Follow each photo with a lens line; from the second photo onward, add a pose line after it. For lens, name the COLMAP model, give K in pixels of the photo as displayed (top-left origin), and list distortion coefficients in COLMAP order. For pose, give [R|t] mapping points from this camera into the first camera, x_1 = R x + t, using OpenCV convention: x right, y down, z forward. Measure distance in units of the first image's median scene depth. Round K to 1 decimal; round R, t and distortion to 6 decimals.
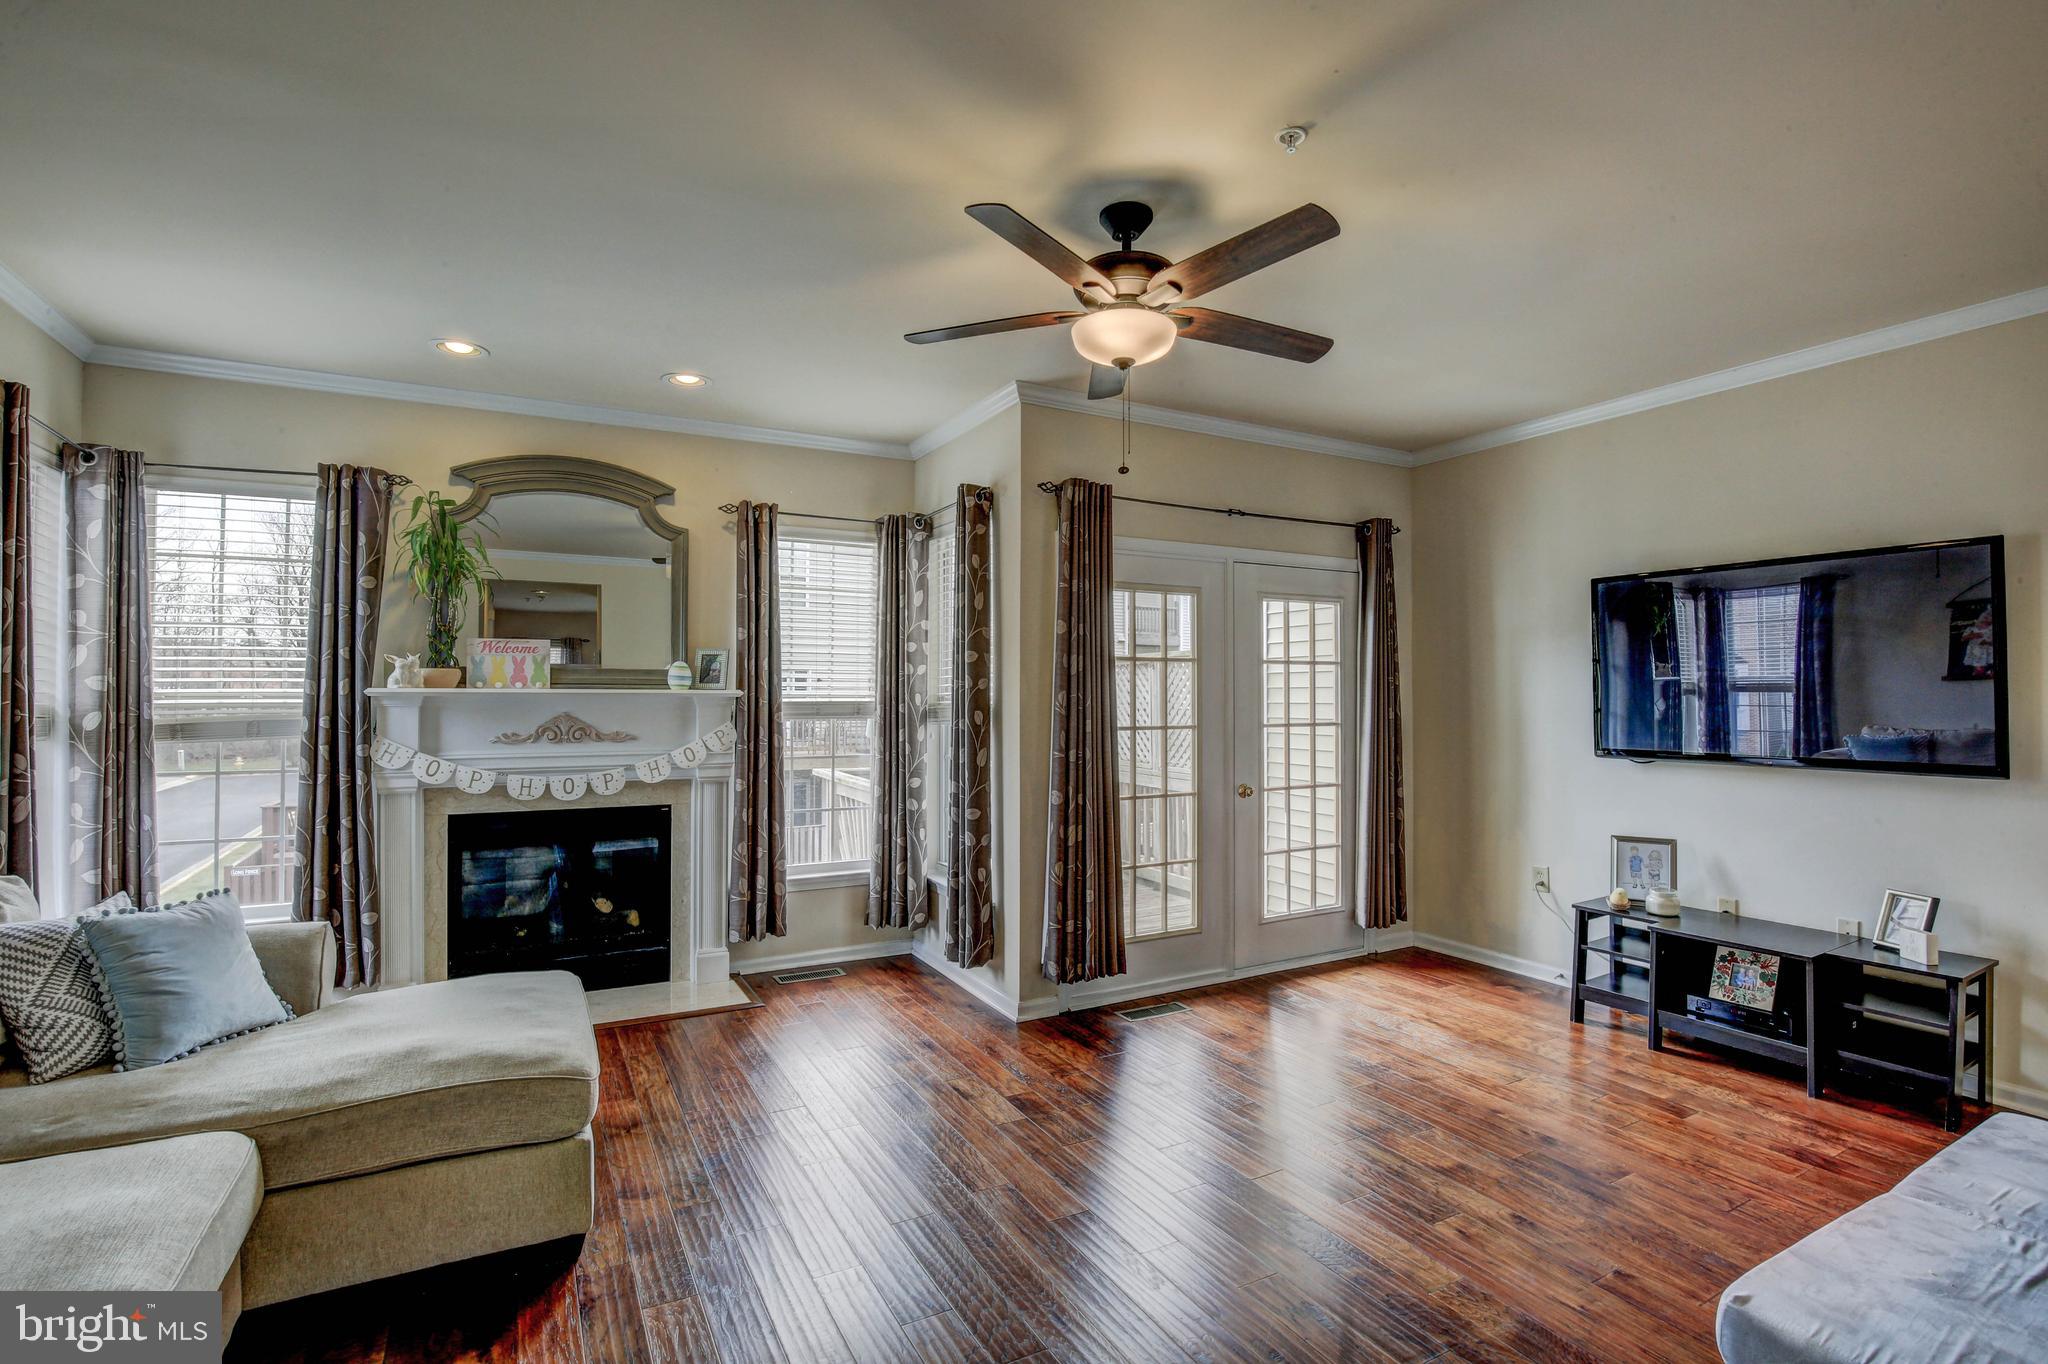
lens RADIAL K [[941.8, 0, 1003.4], [0, 941.8, 686.2], [0, 0, 1]] dist [-0.035469, 0.006339]
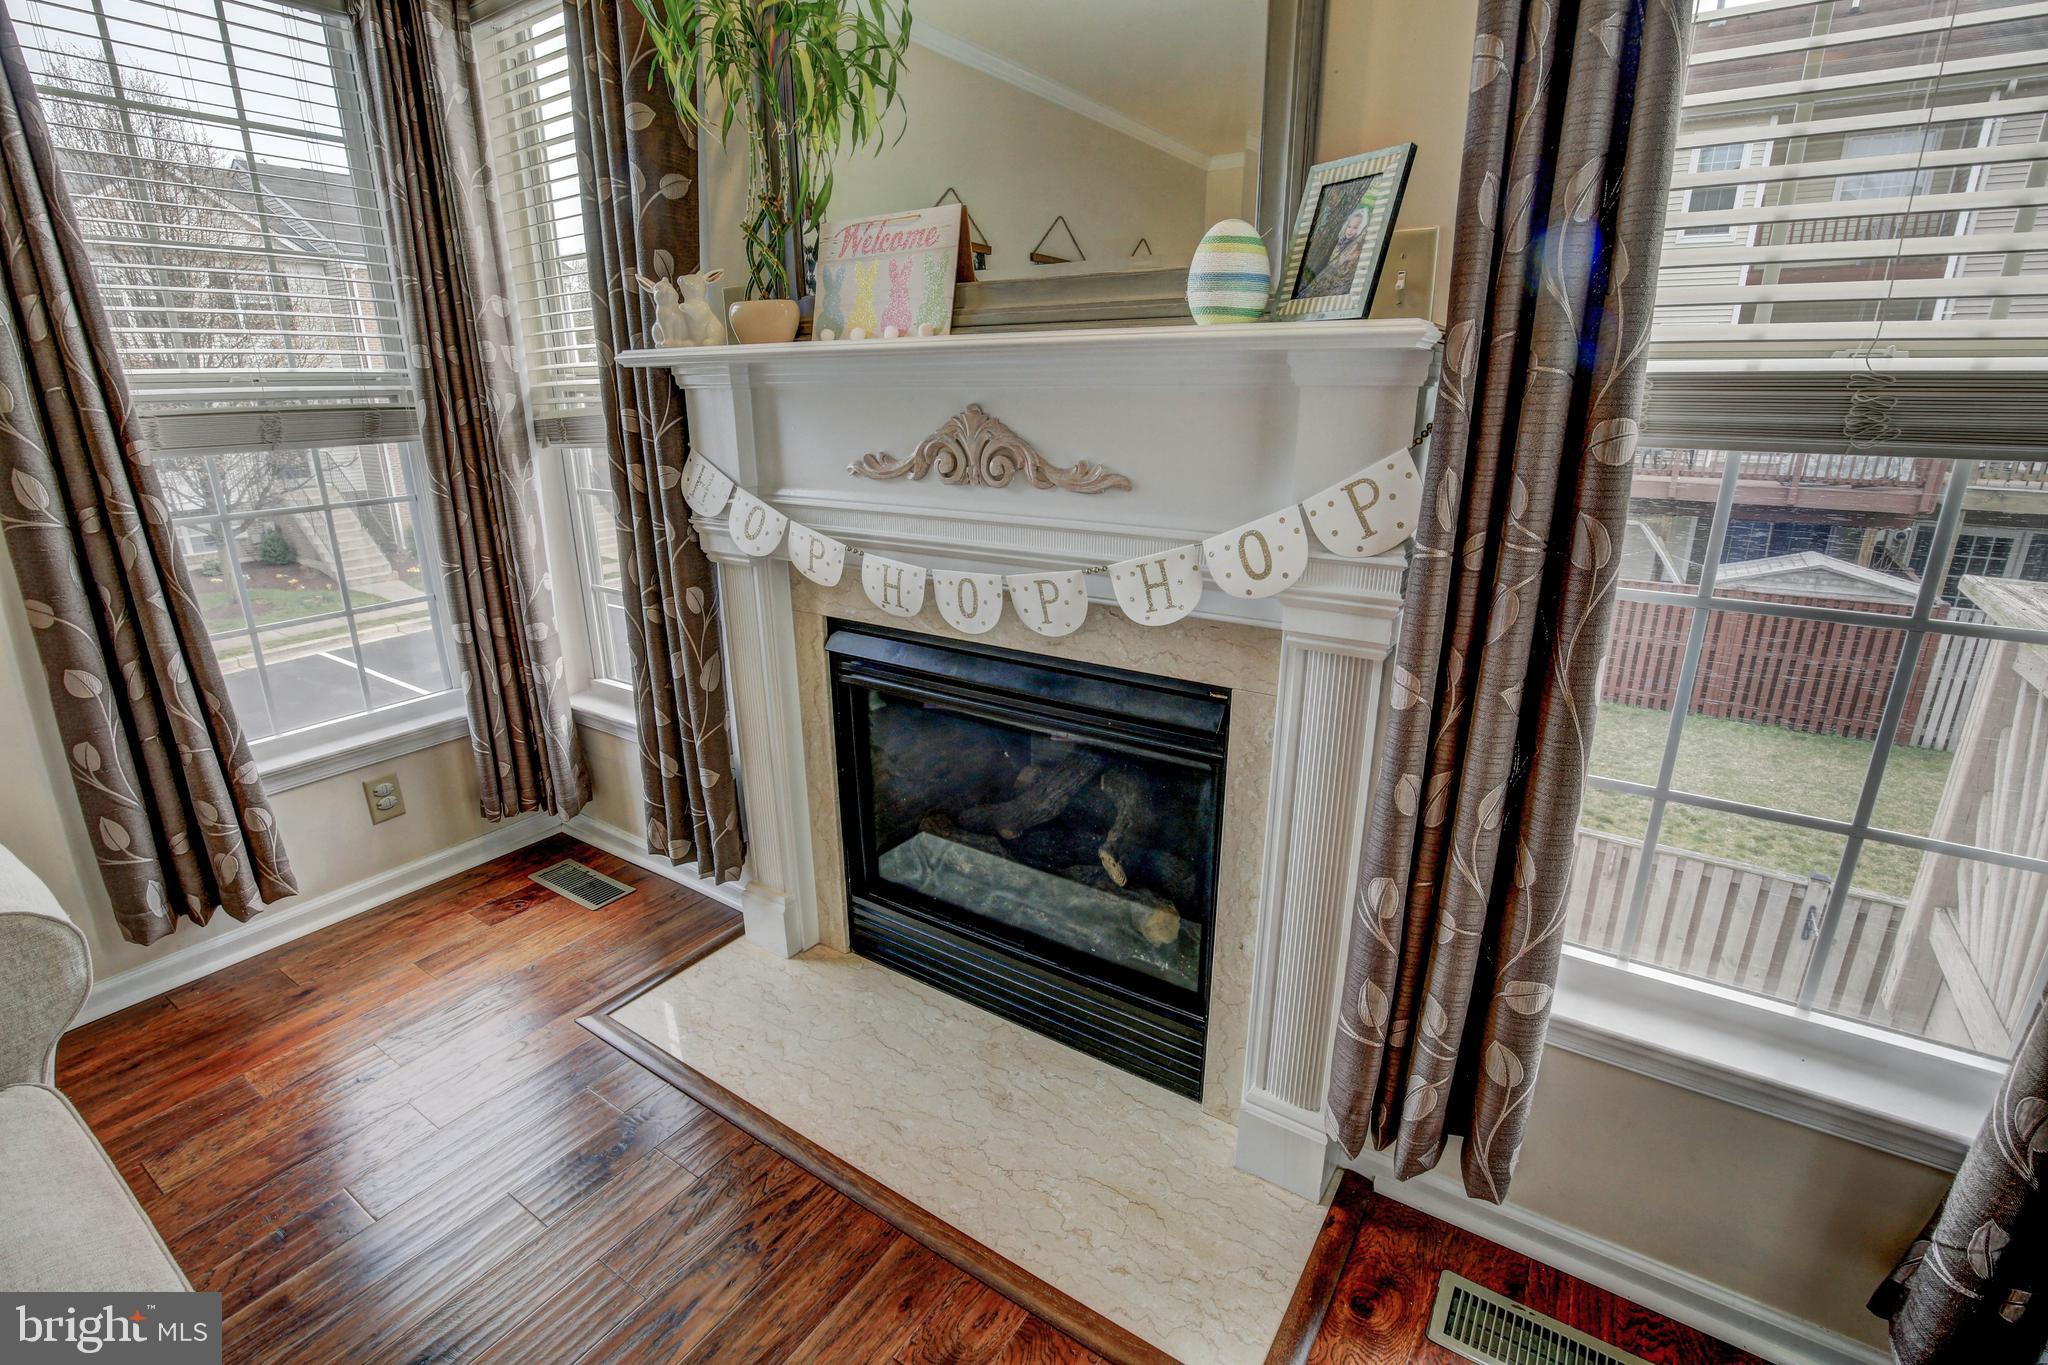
lens RADIAL K [[941.8, 0, 1021.0], [0, 941.8, 684.5], [0, 0, 1]] dist [-0.035469, 0.006339]
pose [[0.481307, 0.261905, -0.836510, -0.121322], [0.014631, 0.951786, 0.306415, 0.021647], [0.876430, -0.159719, 0.454269, 0.886219]]
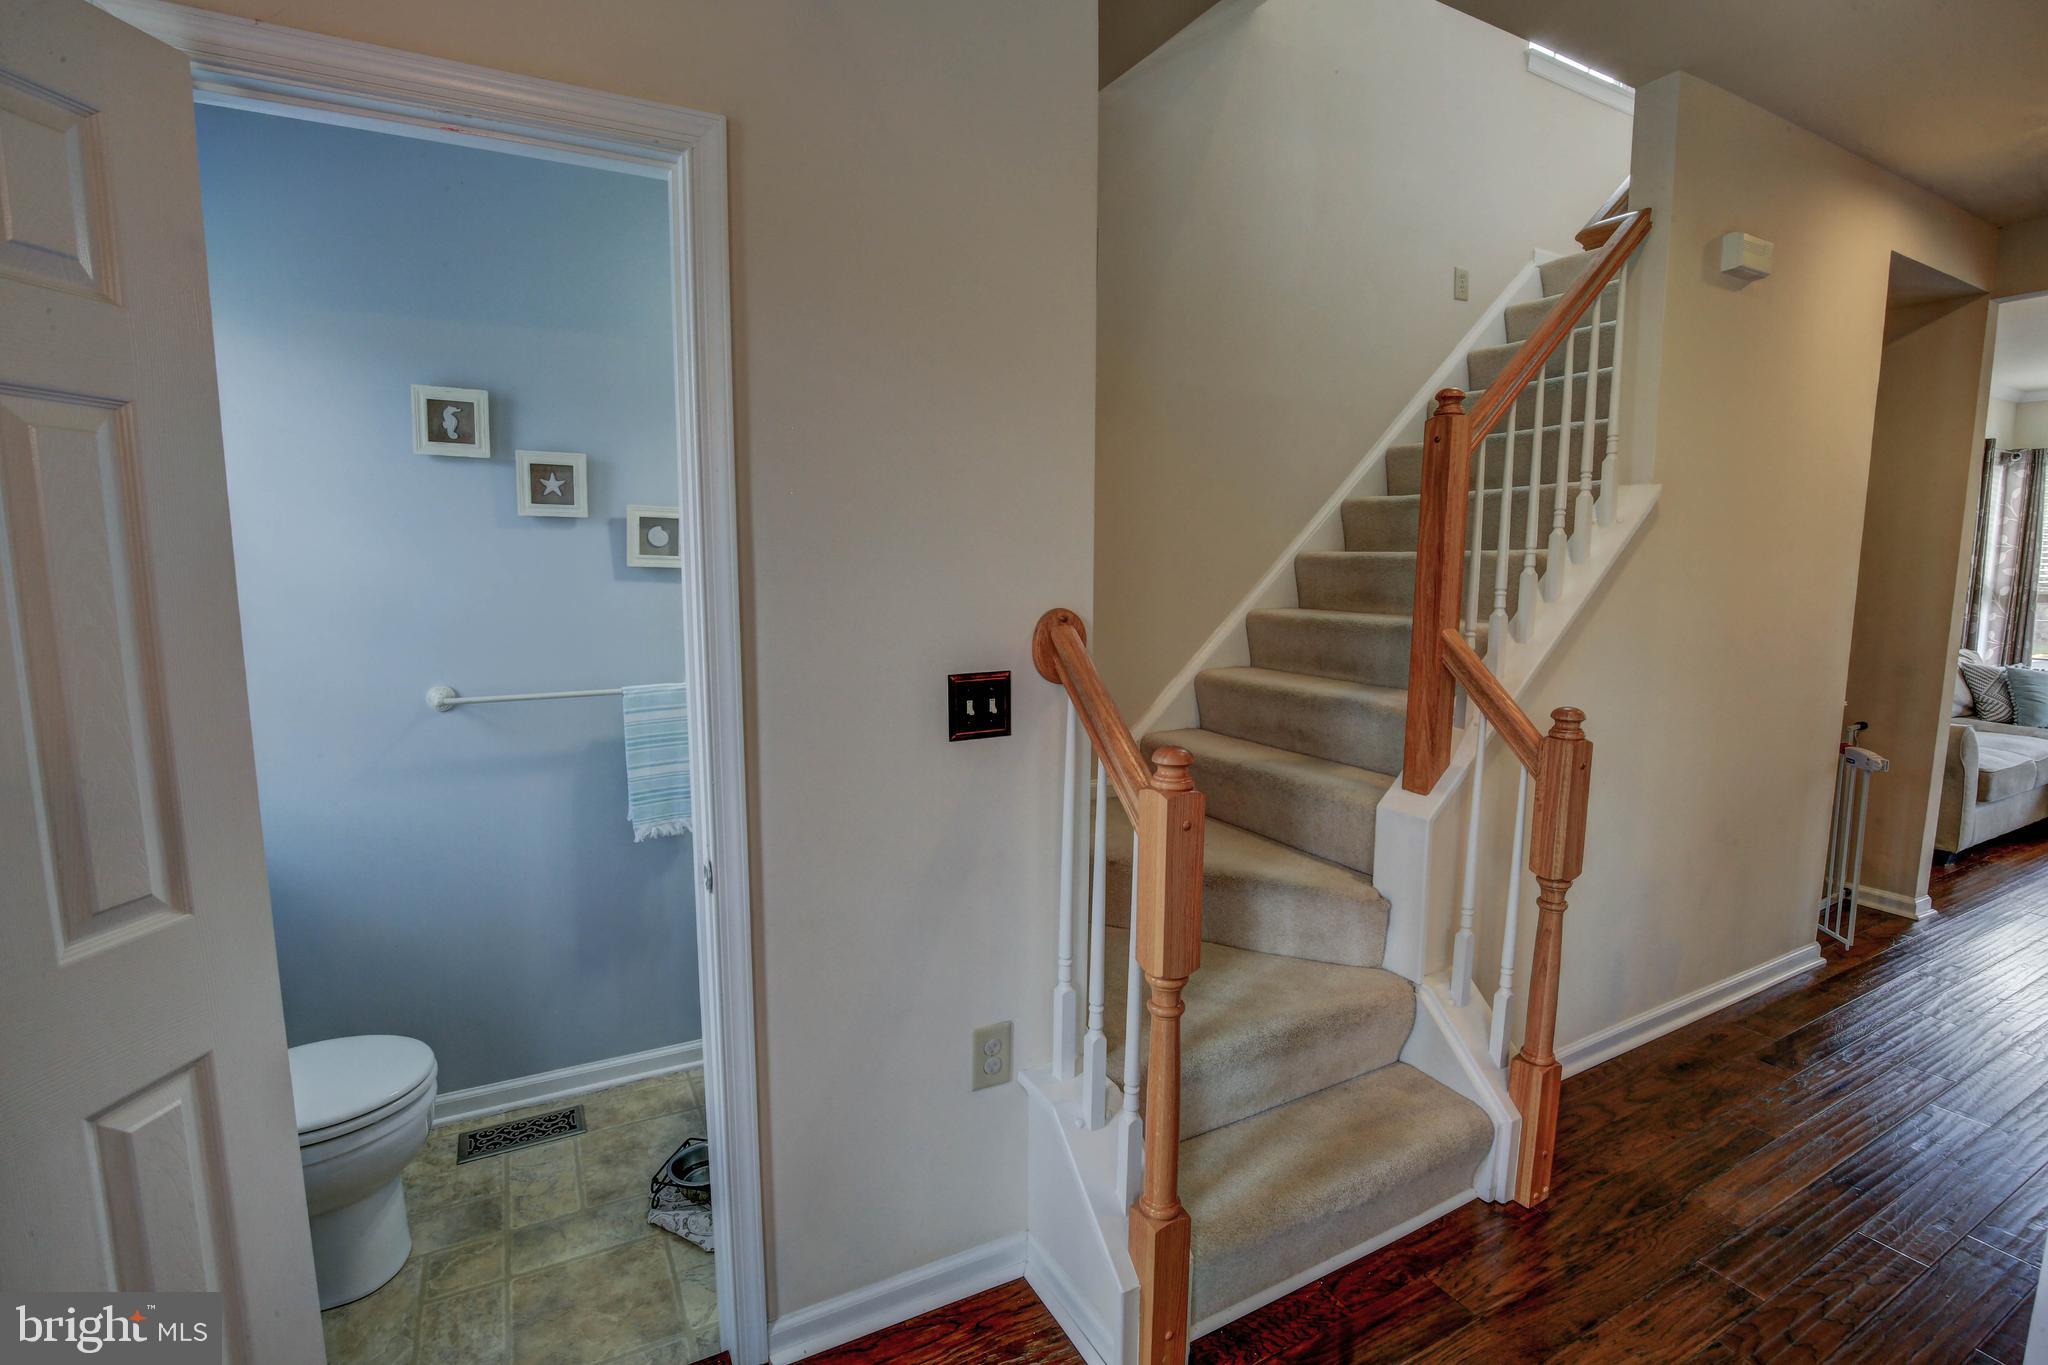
lens RADIAL K [[941.8, 0, 1026.0], [0, 941.8, 677.0], [0, 0, 1]] dist [-0.035469, 0.006339]
pose [[0.008055, 0.121784, -0.992524, 0.785964], [0.007057, 0.992525, 0.121841, -0.026453], [0.999943, -0.007985, 0.007135, -0.920729]]
